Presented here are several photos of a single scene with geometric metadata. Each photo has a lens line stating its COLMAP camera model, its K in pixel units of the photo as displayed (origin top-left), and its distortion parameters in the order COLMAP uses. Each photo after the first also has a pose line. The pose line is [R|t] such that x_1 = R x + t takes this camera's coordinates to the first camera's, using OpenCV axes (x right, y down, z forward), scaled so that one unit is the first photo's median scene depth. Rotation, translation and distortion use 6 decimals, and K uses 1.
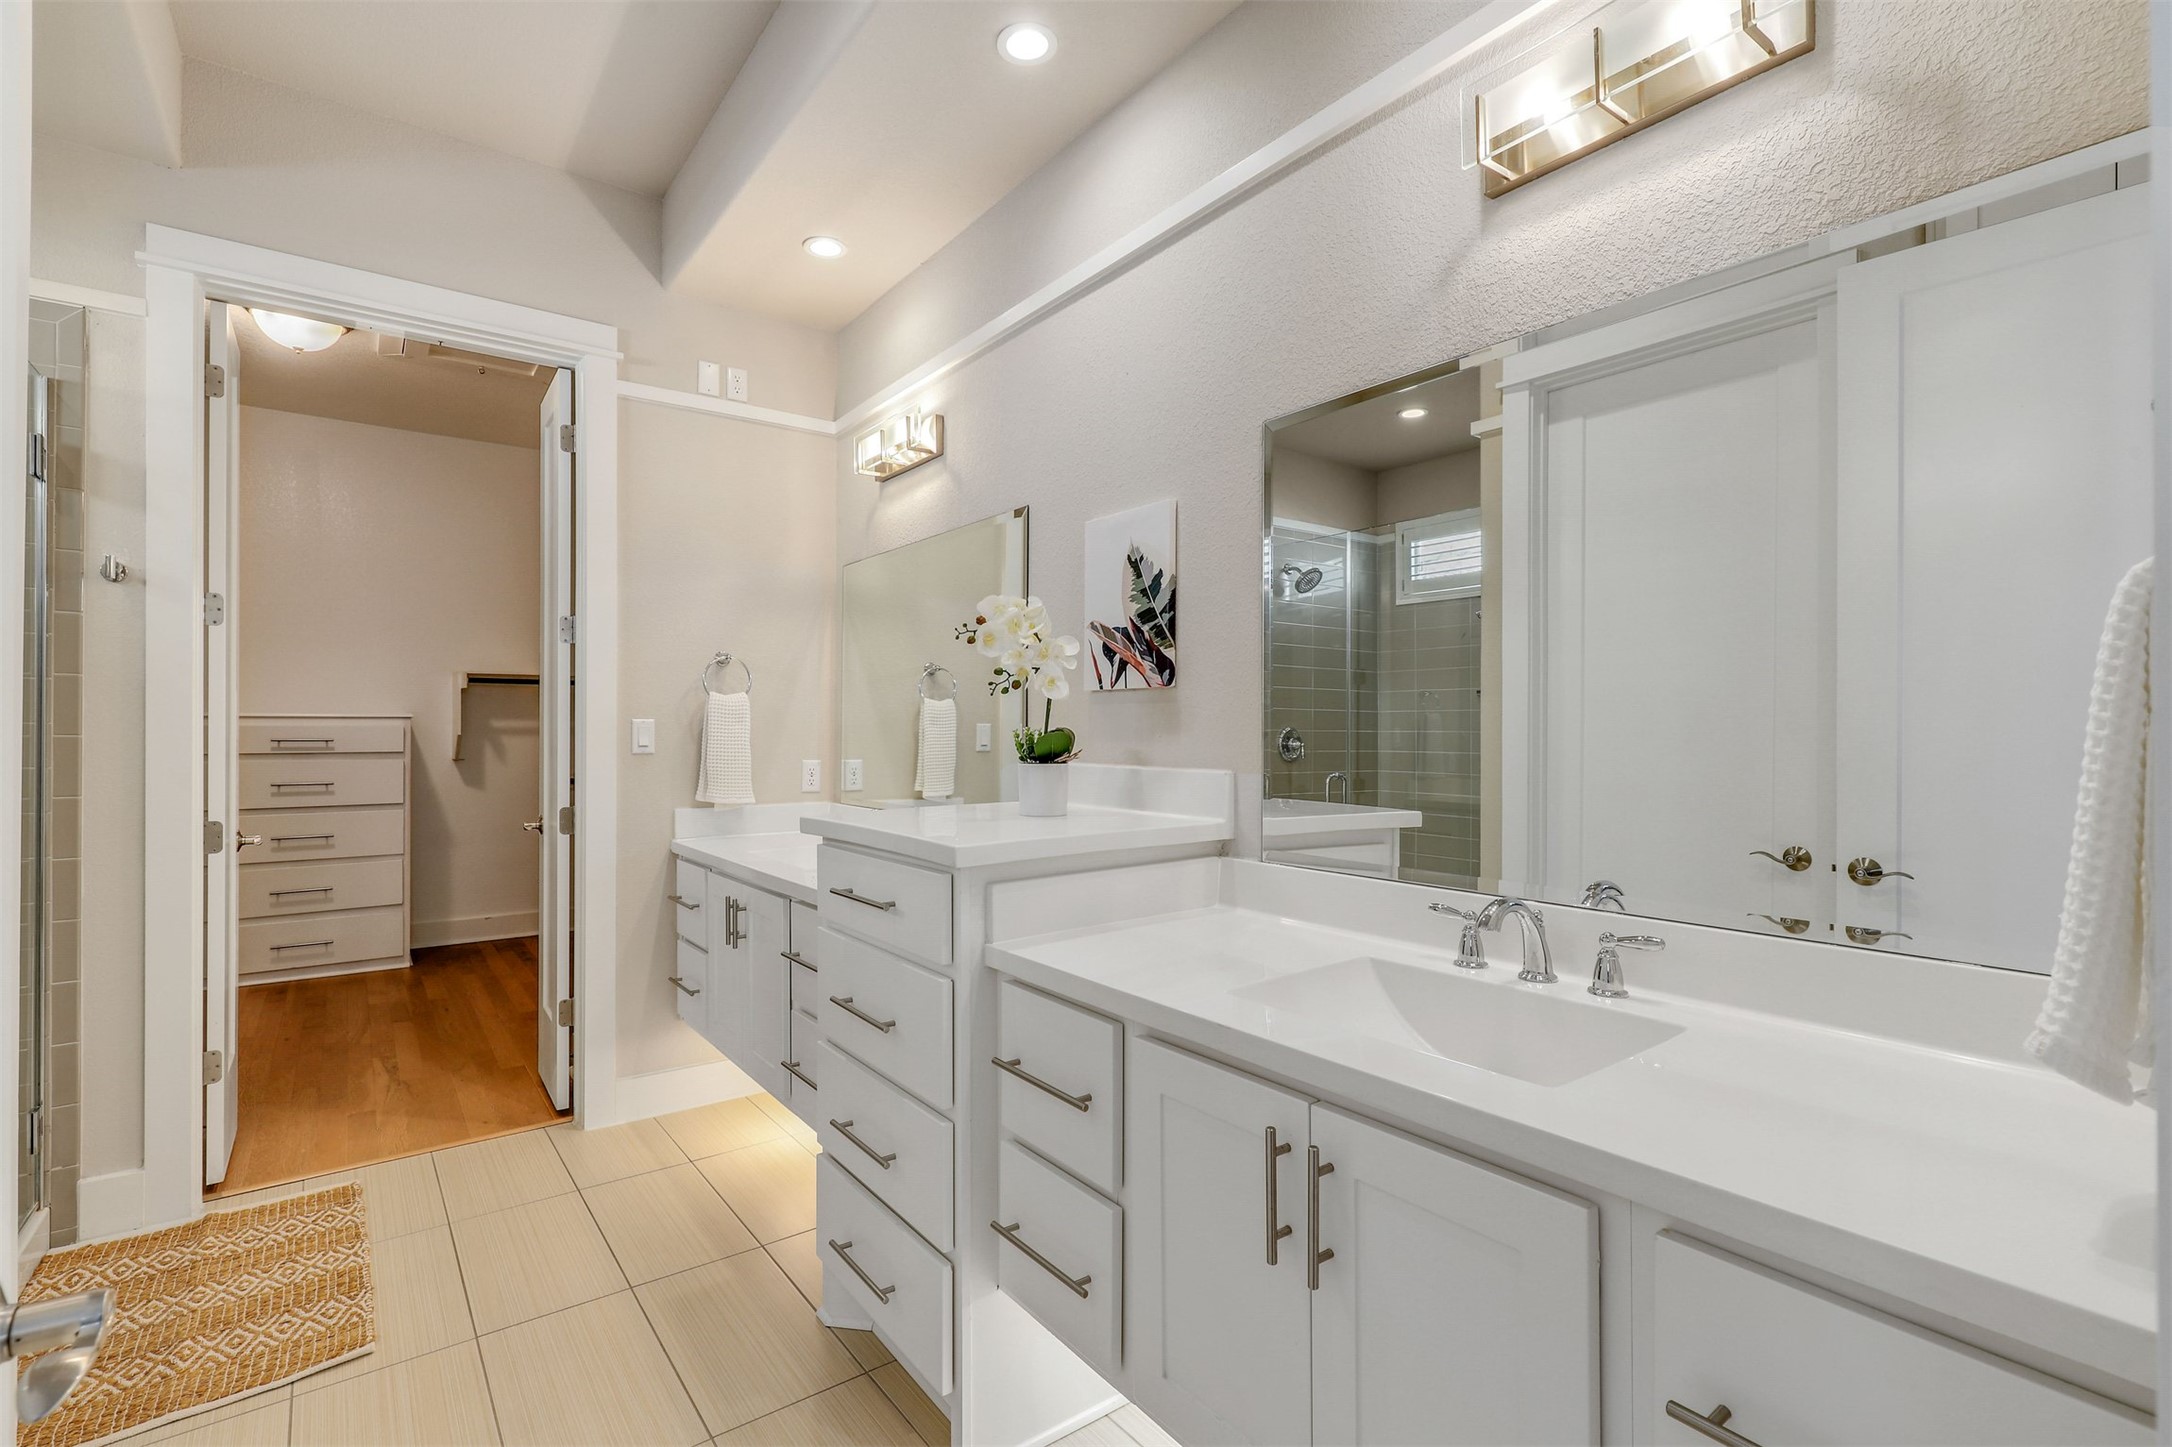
lens RADIAL K [[992.5, 0, 1088.8], [0, 992.5, 719.5], [0, 0, 1]] dist [0.002840, 0.000621]
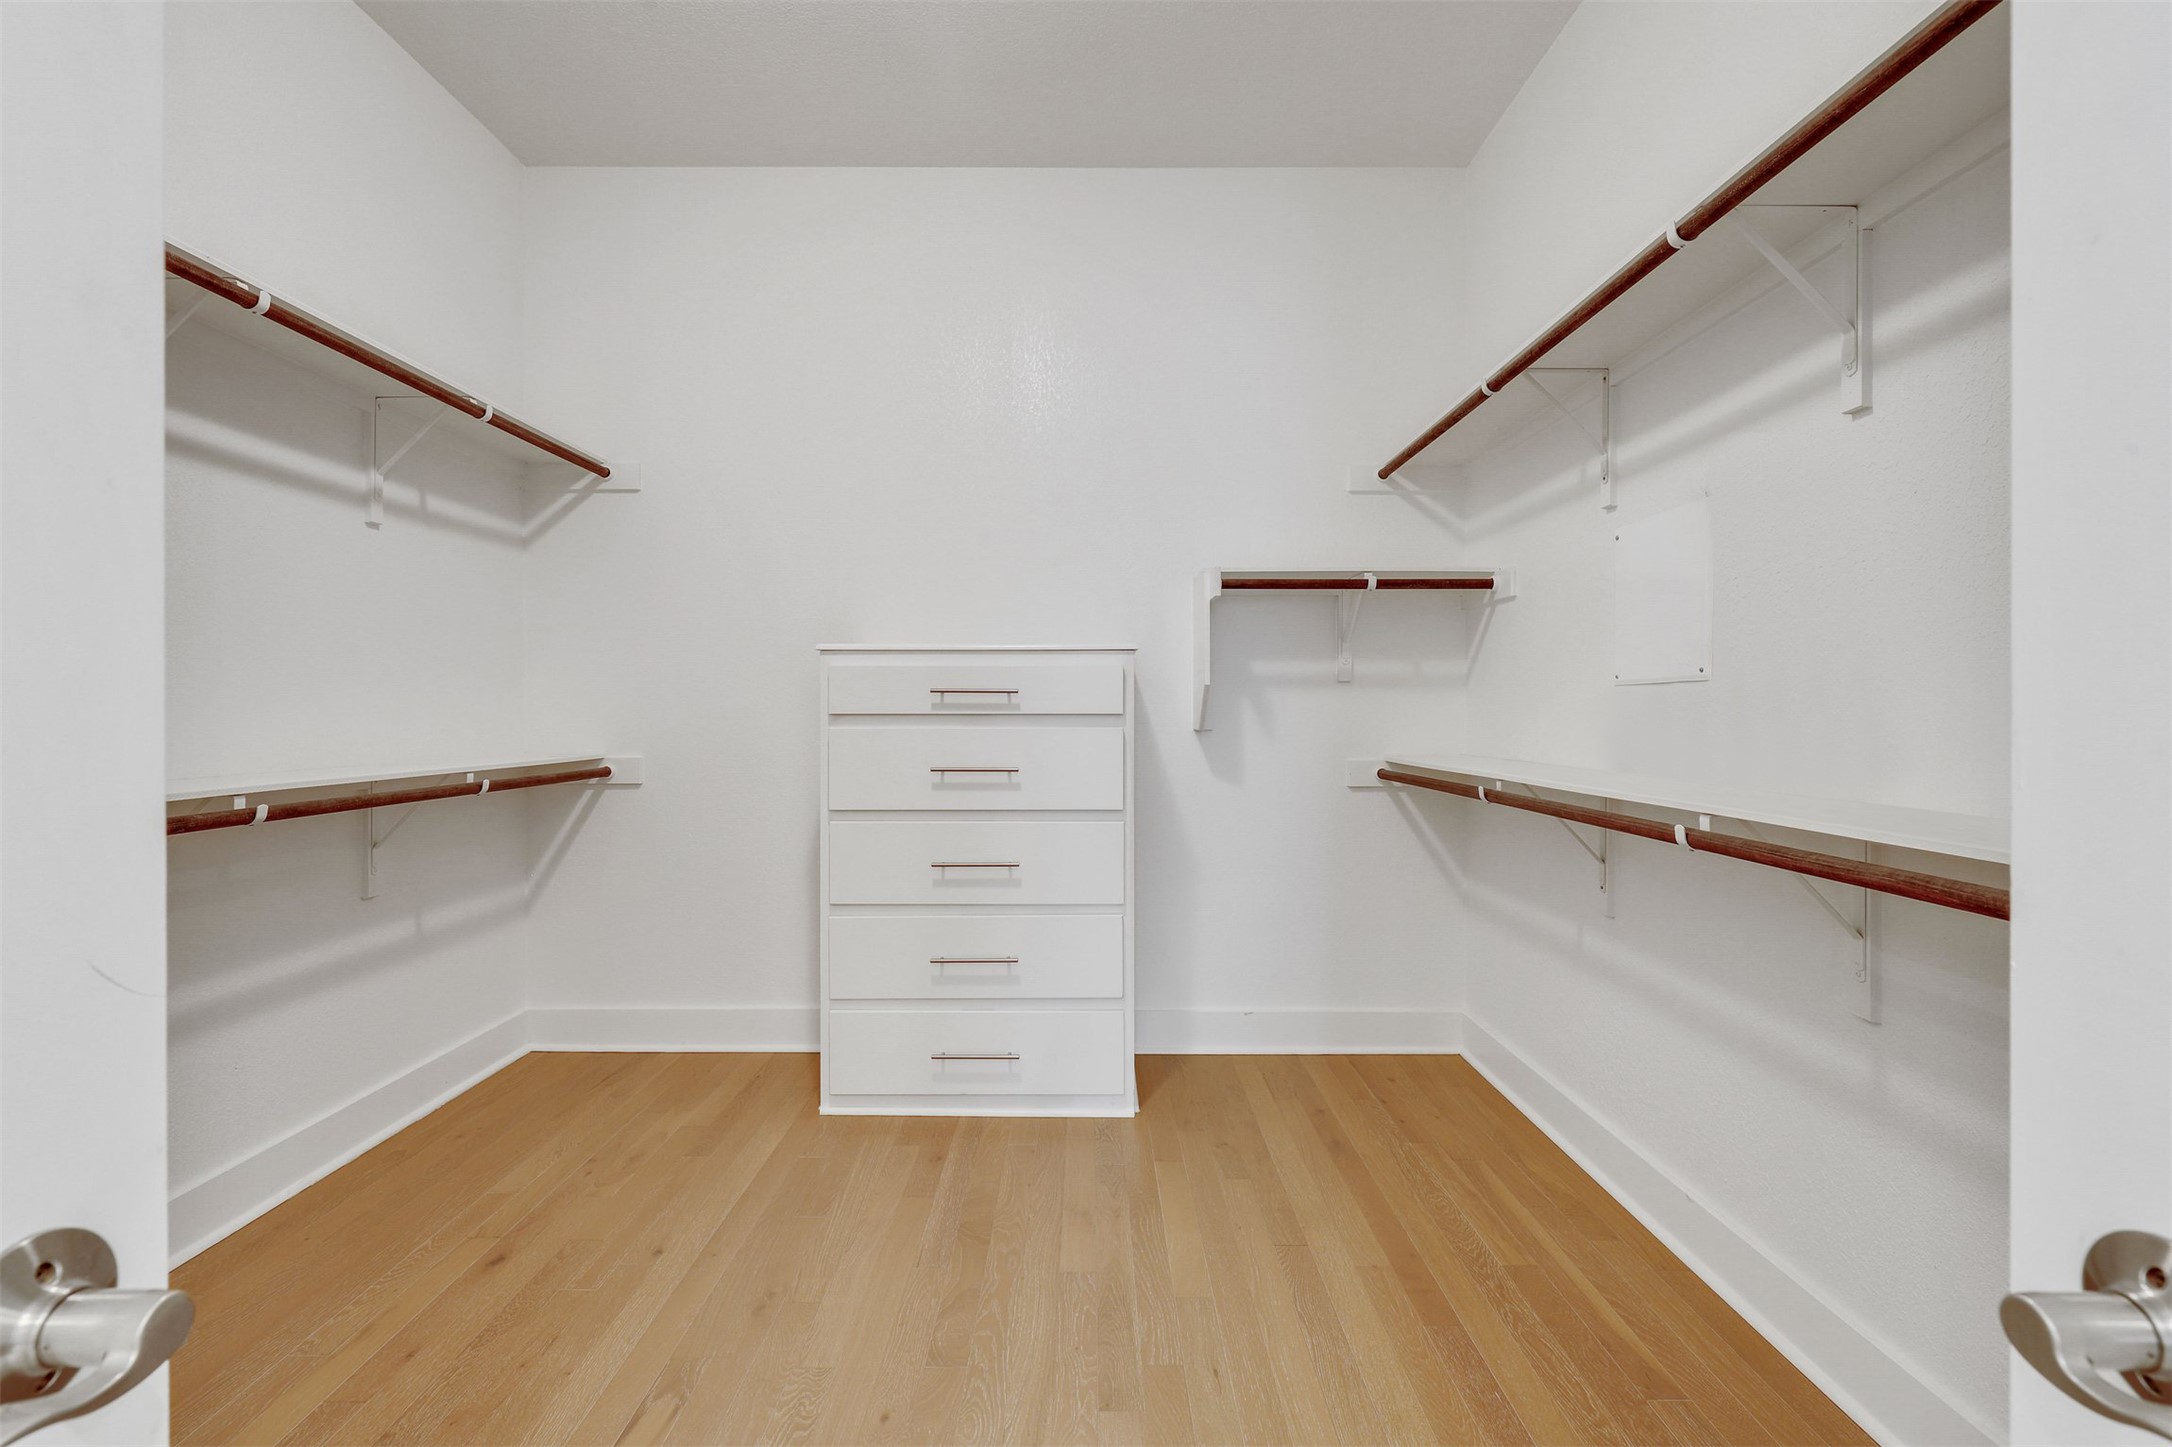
lens RADIAL K [[992.5, 0, 1085.7], [0, 992.5, 722.6], [0, 0, 1]] dist [0.002840, 0.000621]
pose [[0.792994, 0.009129, -0.609161, -0.581458], [0.005671, 0.999734, 0.022365, 0.038472], [0.609203, -0.021190, 0.792731, 0.864841]]
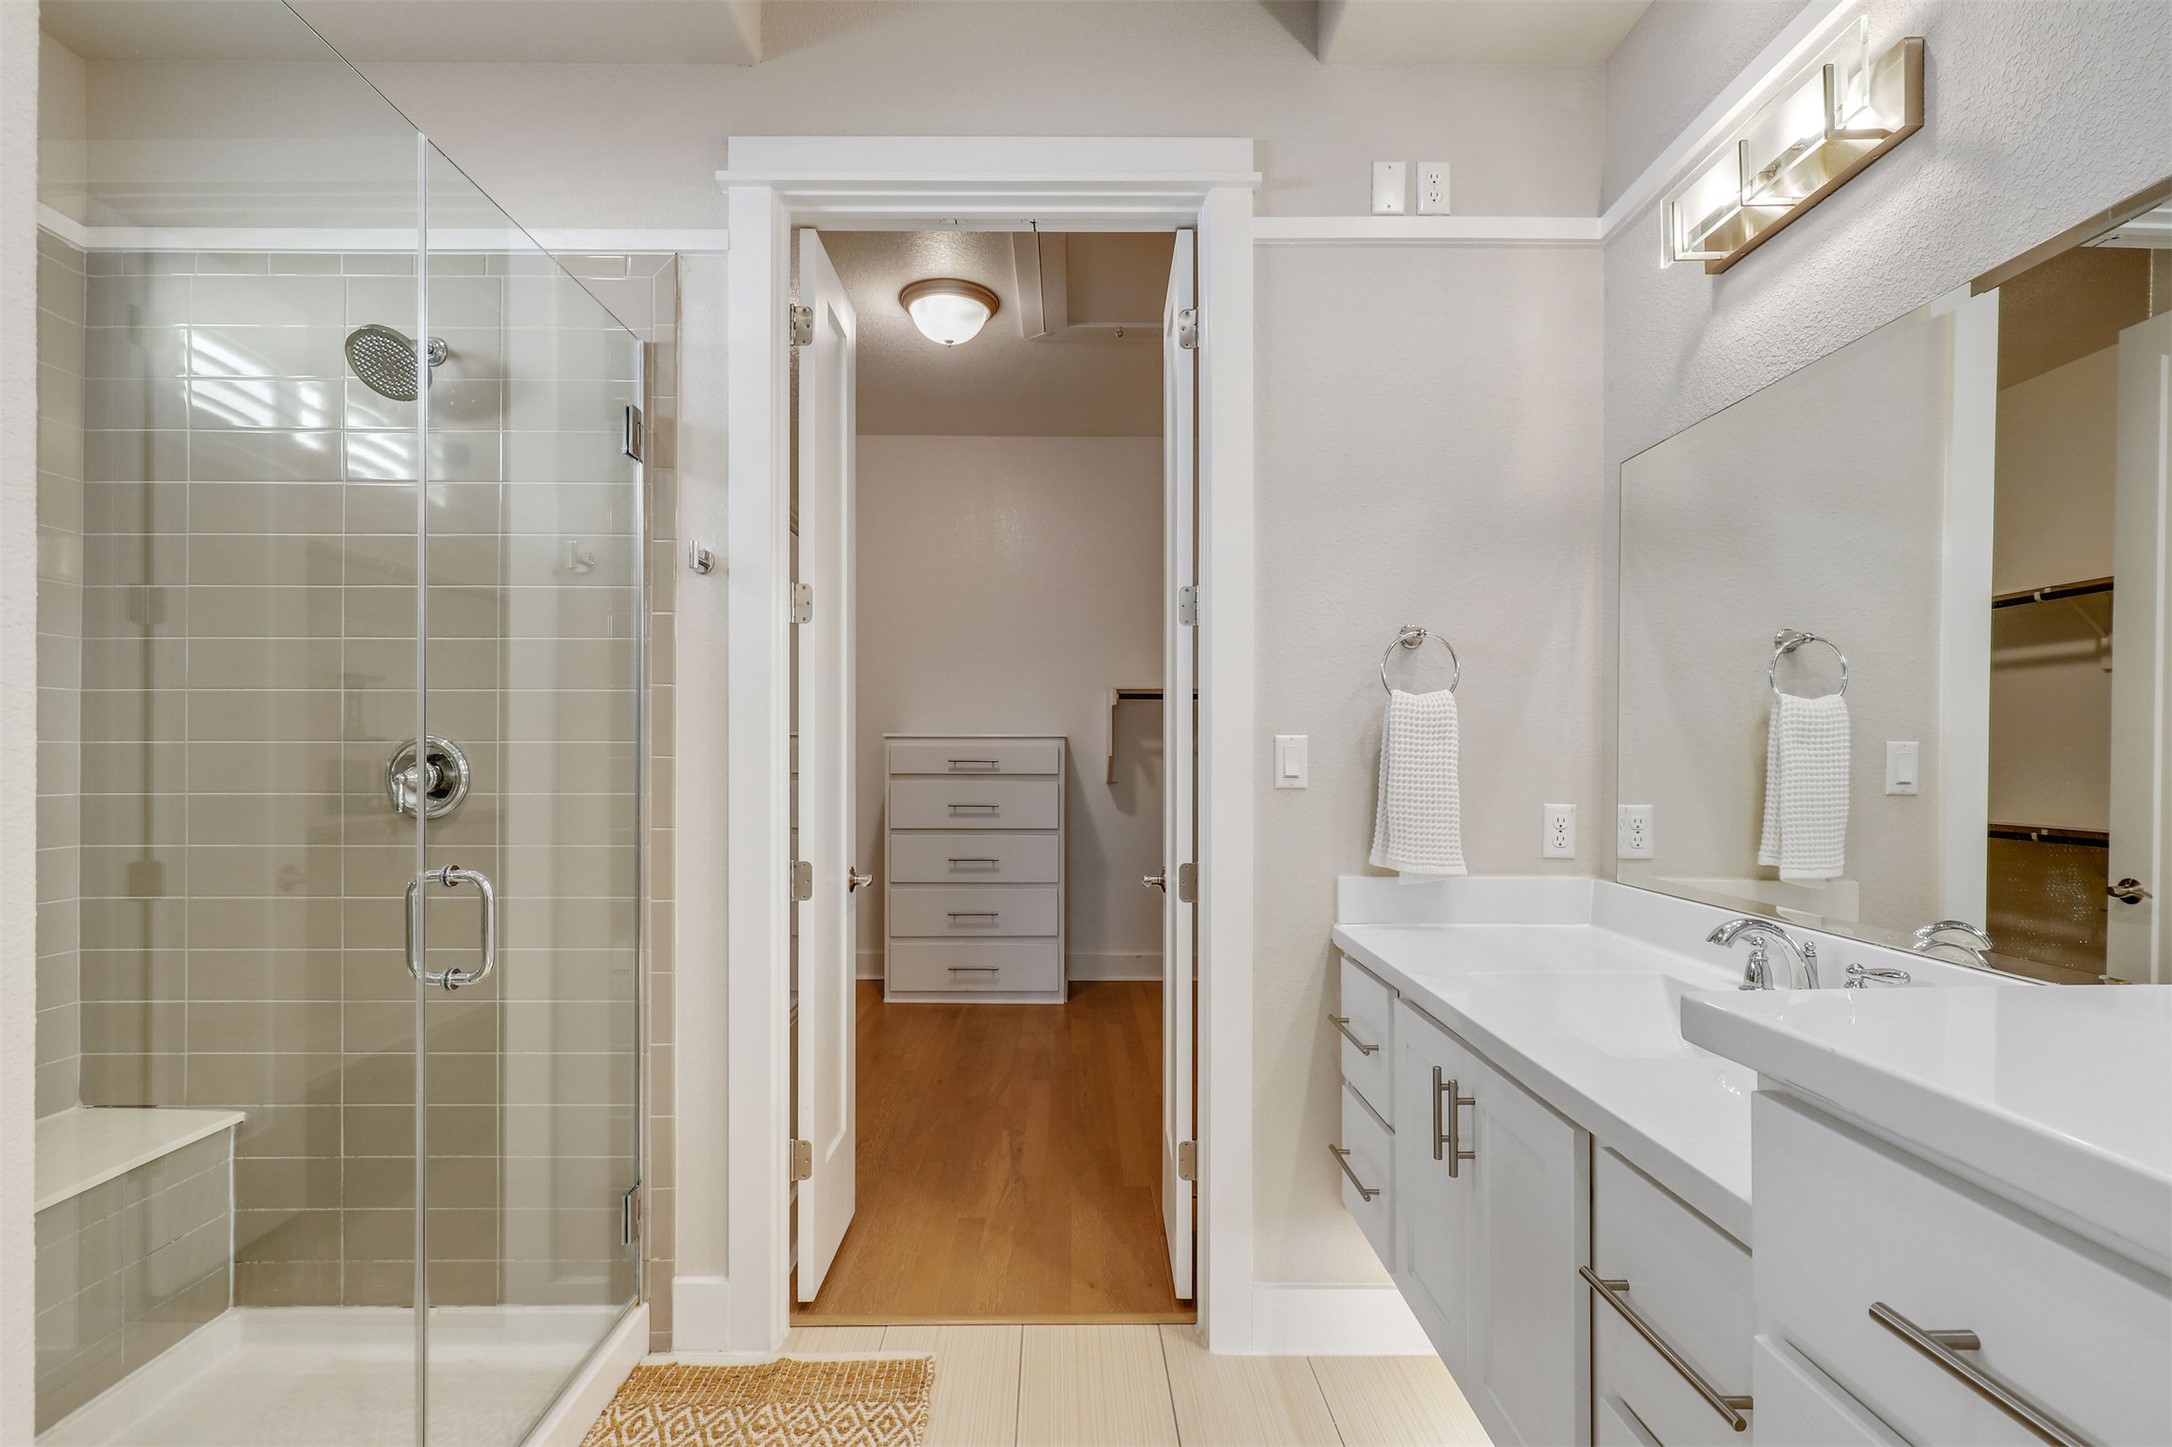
lens RADIAL K [[992.5, 0, 1071.4], [0, 992.5, 750.4], [0, 0, 1]] dist [0.002840, 0.000621]
pose [[0.795911, 0.002329, -0.605409, -0.173144], [0.003891, 0.999952, 0.008962, 0.003411], [0.605401, -0.009489, 0.795864, 0.404209]]
